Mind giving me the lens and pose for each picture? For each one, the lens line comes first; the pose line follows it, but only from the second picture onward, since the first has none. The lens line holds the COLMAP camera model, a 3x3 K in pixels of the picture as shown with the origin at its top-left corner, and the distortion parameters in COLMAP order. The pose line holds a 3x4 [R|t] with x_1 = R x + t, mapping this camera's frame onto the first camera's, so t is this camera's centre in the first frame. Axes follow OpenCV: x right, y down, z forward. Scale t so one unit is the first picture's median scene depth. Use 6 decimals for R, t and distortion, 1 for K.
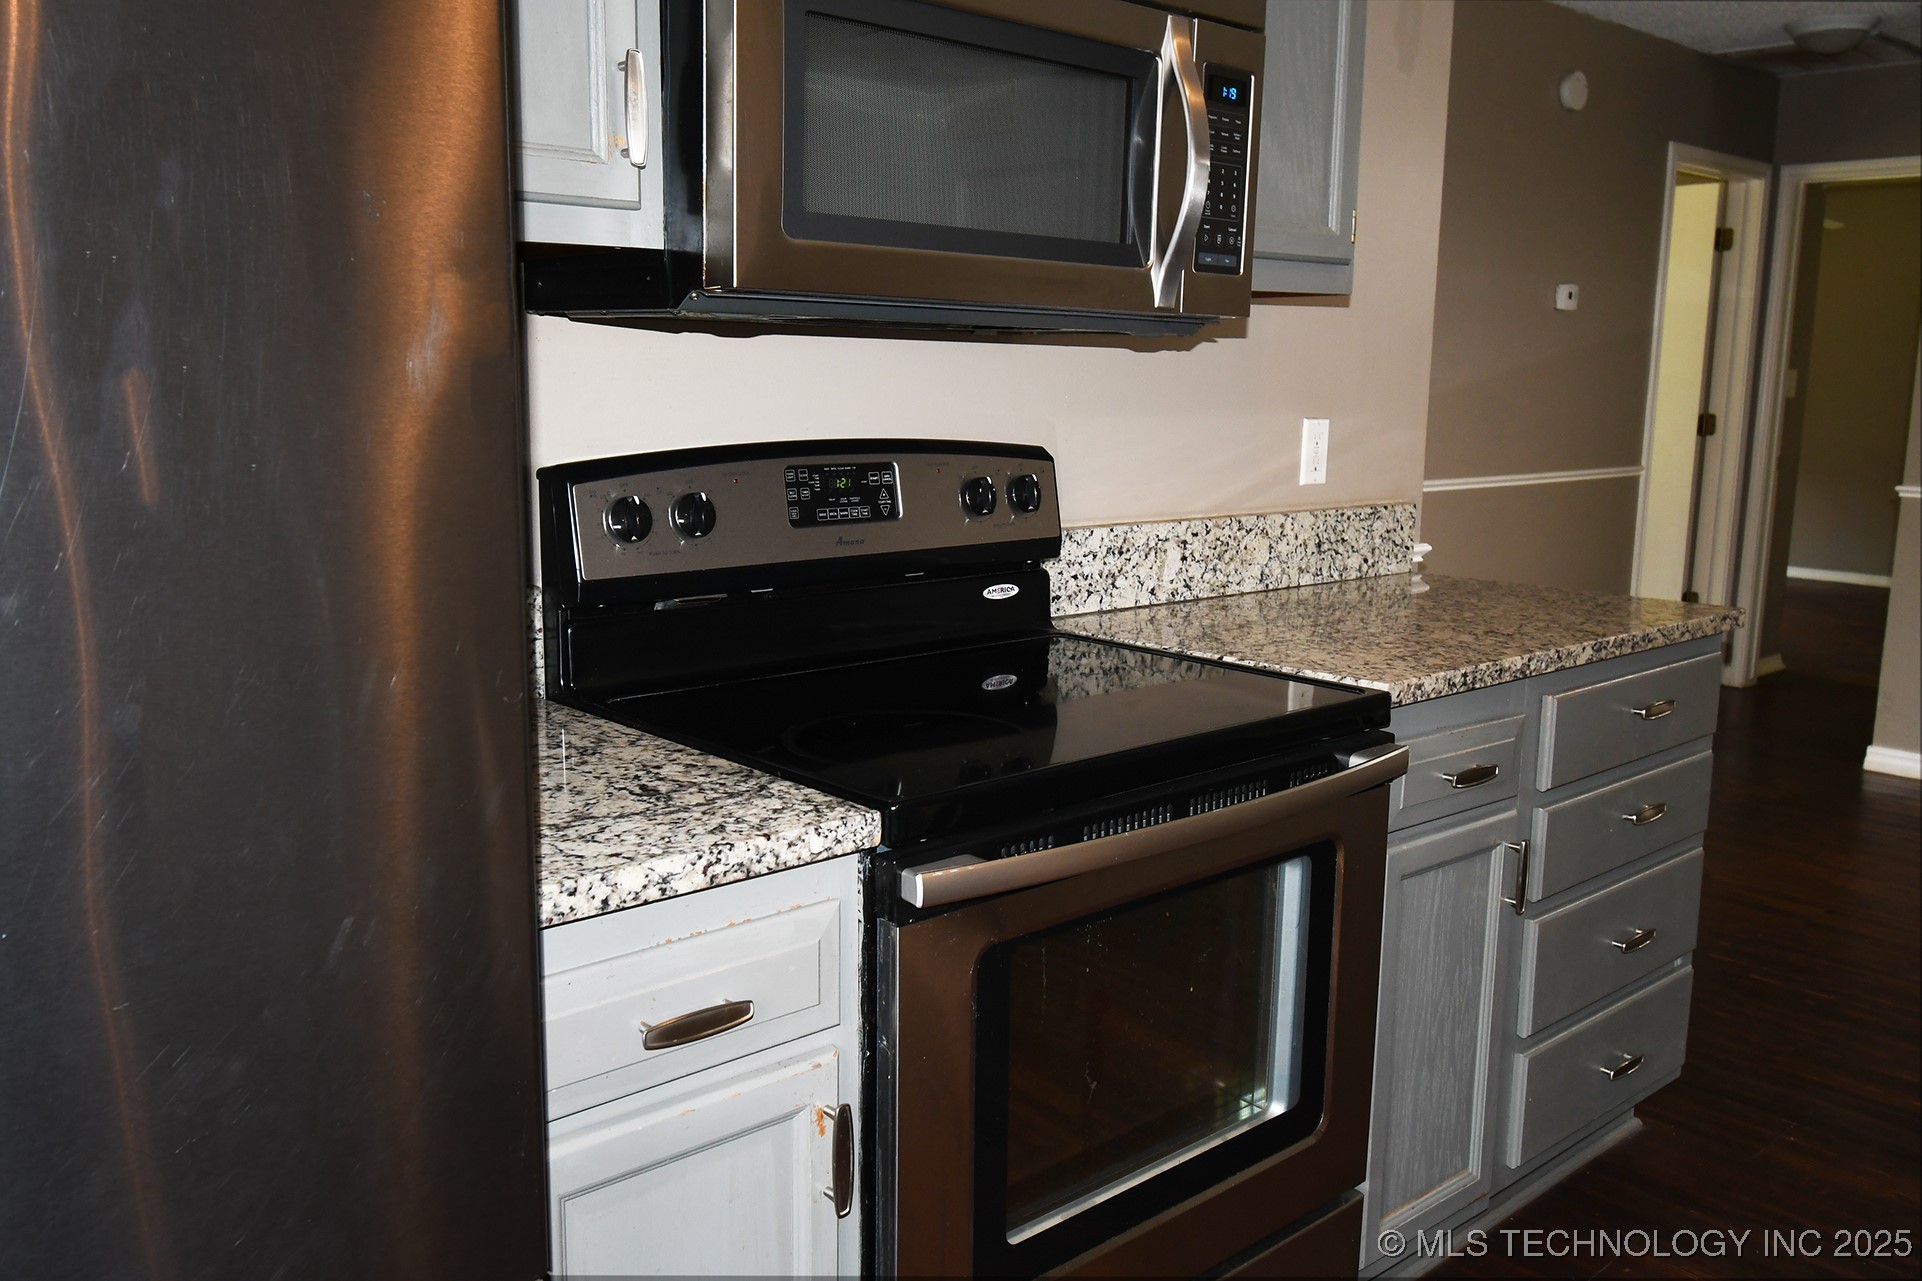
lens RADIAL K [[1594.3, 0, 958.2], [0, 1594.3, 643.1], [0, 0, 1]] dist [0.000080, -0.016075]
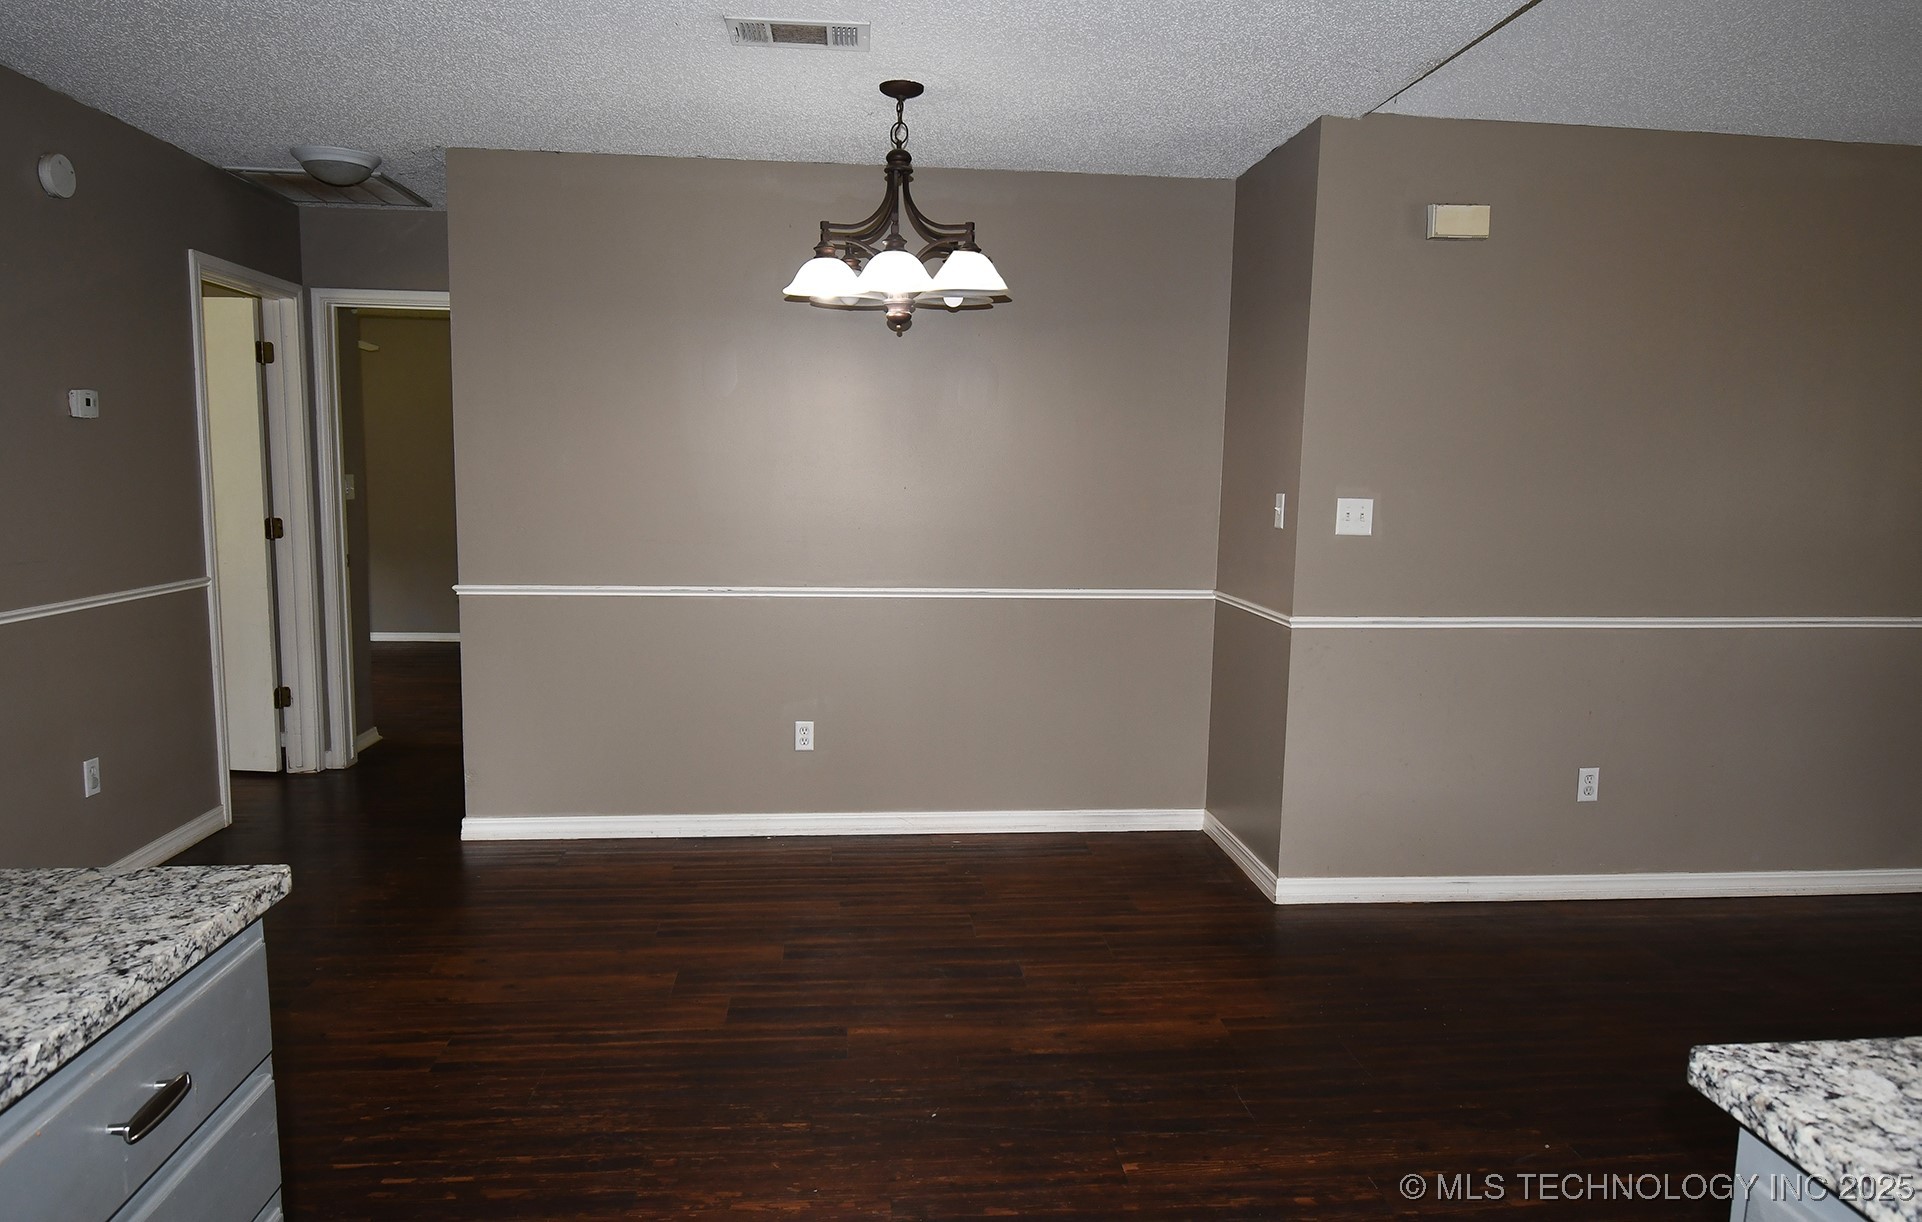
lens RADIAL K [[1214.8, 0, 966.0], [0, 1214.8, 627.0], [0, 0, 1]] dist [0.019797, -0.033080]
pose [[0.595751, -0.105189, 0.796251, 0.249800], [0.128848, 0.991063, 0.034521, -0.107696], [-0.792767, 0.082030, 0.603980, 0.418283]]
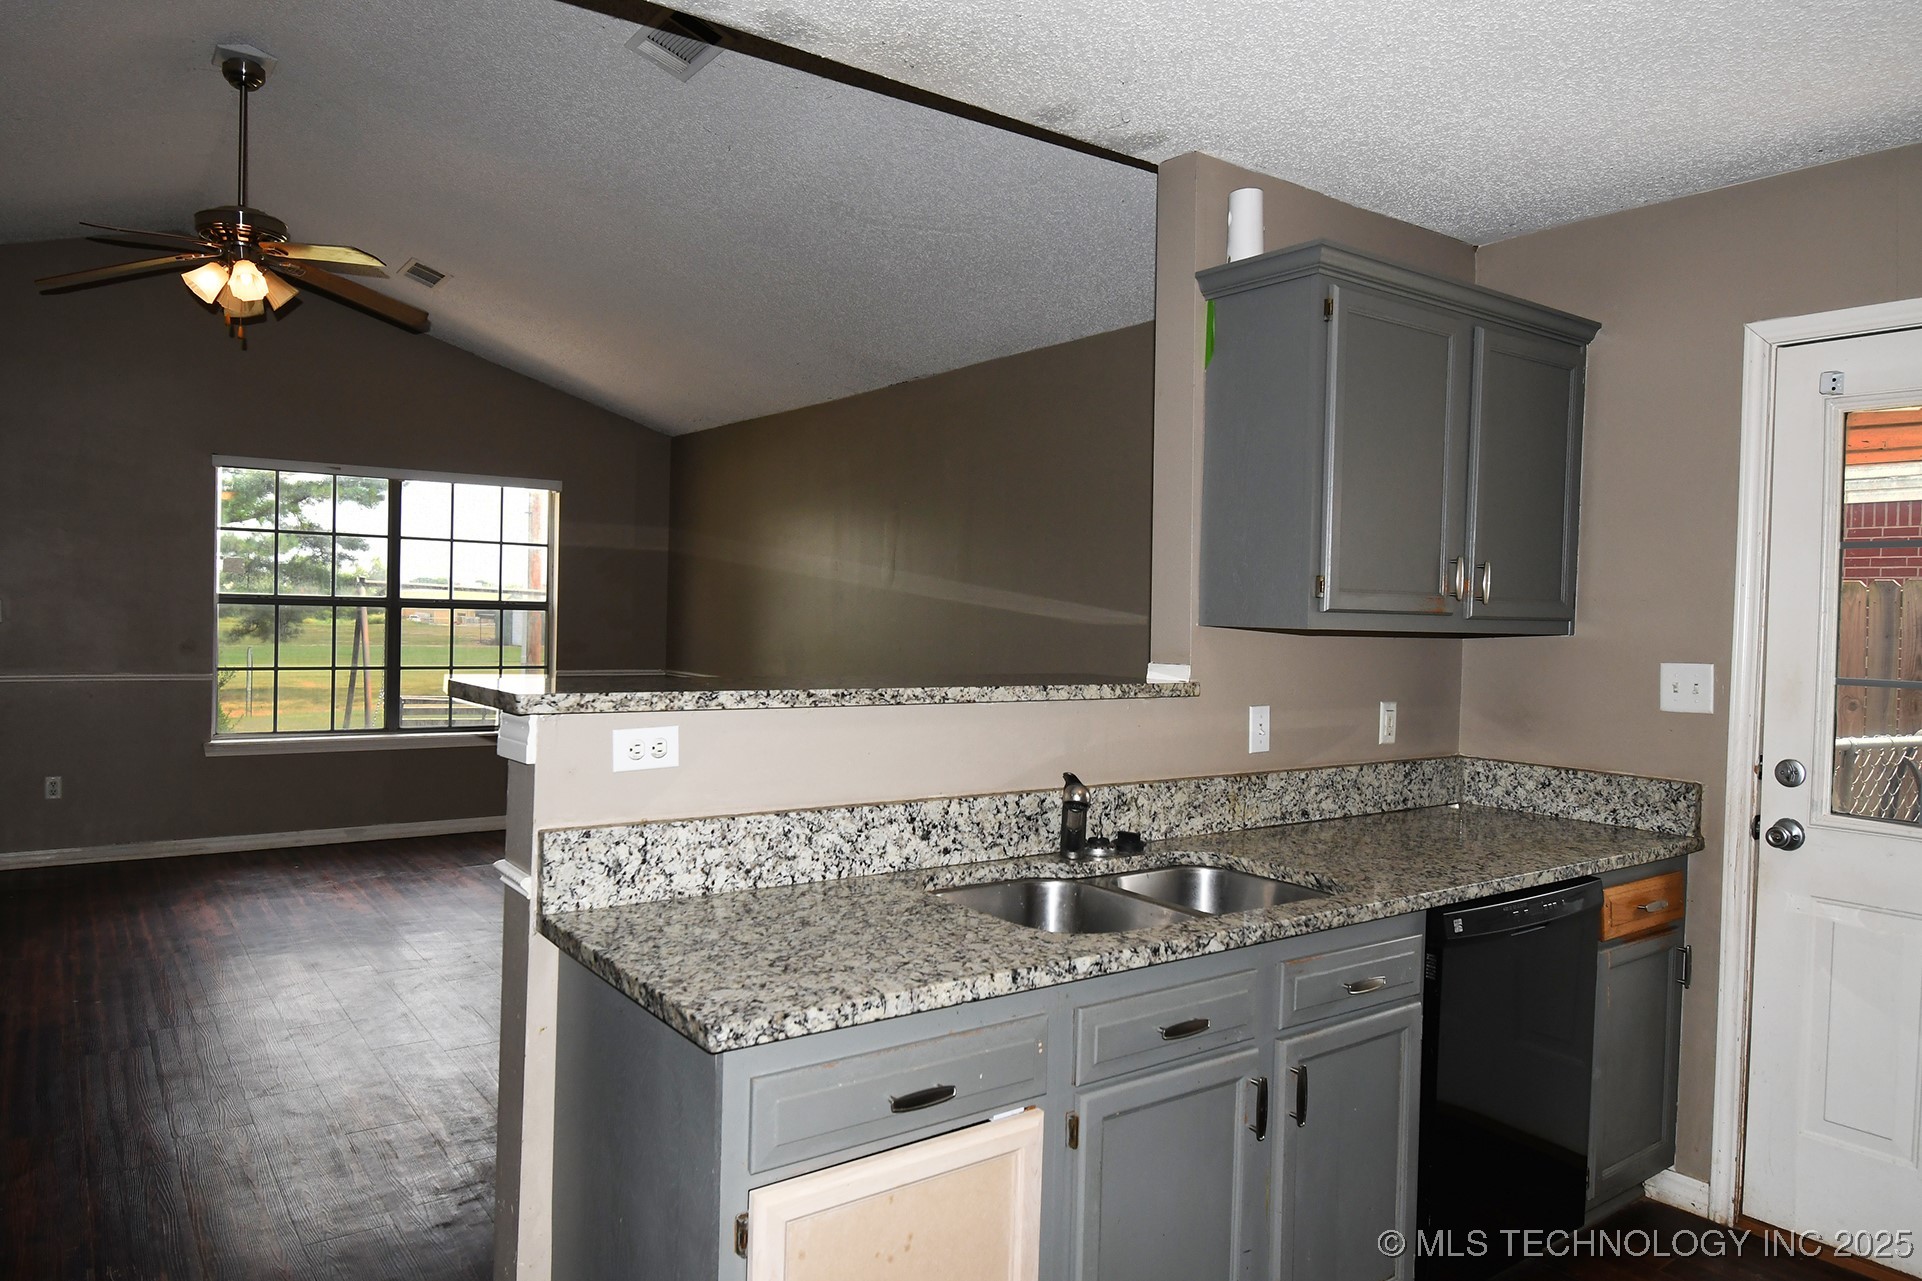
lens RADIAL K [[1229.9, 0, 956.0], [0, 1229.9, 640.7], [0, 0, 1]] dist [0.013585, -0.029689]
pose [[-0.994004, -0.043687, 0.100237, 0.540375], [-0.023607, 0.980839, 0.193386, -0.208982], [-0.106765, 0.189860, -0.975989, 0.986029]]
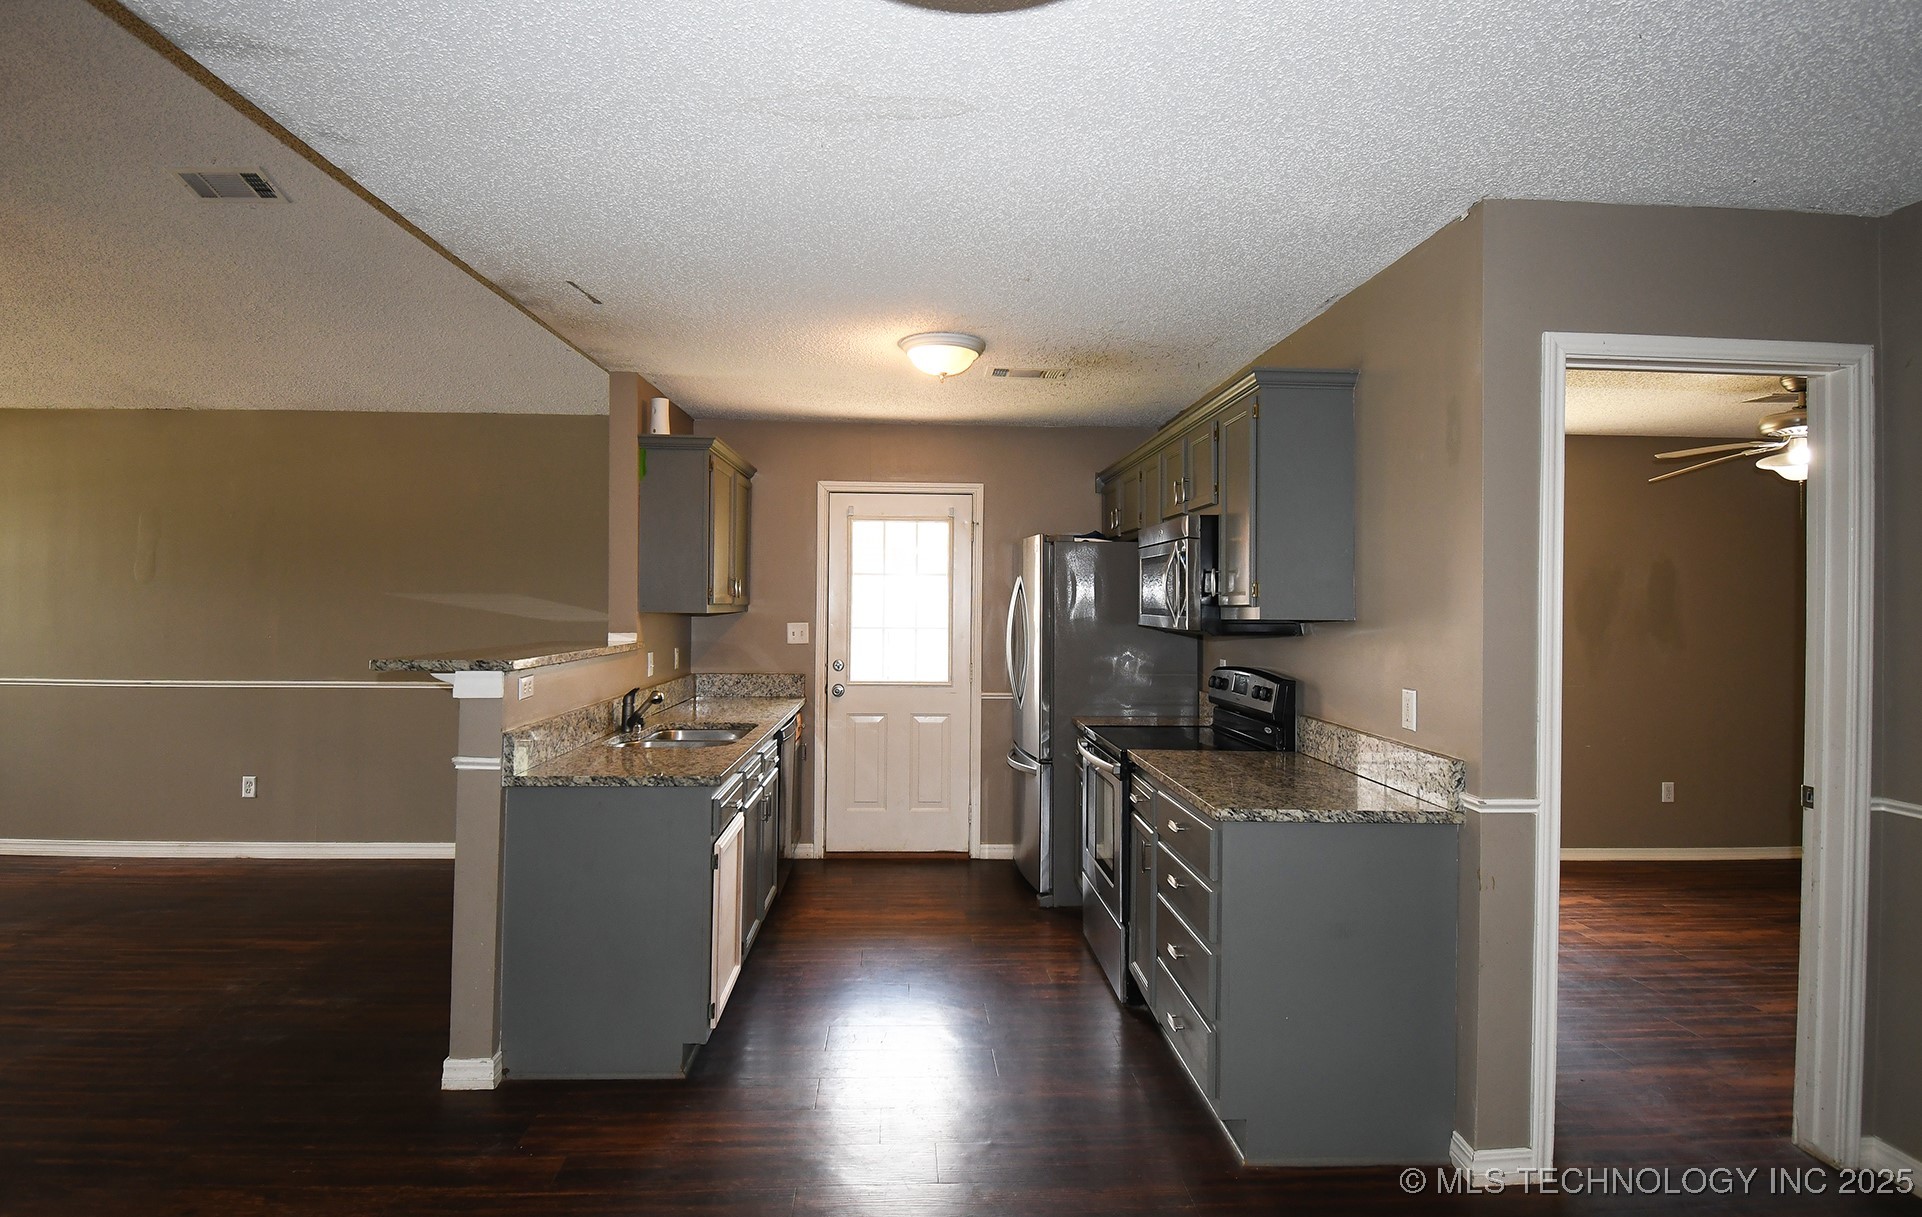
lens RADIAL K [[979.8, 0, 944.3], [0, 979.8, 594.2], [0, 0, 1]] dist [0.020890, -0.029316]
pose [[-0.638764, -0.029629, -0.768832, 1.426273], [-0.149643, 0.984961, 0.086369, -0.275590], [0.754710, 0.170220, -0.633592, 1.379434]]
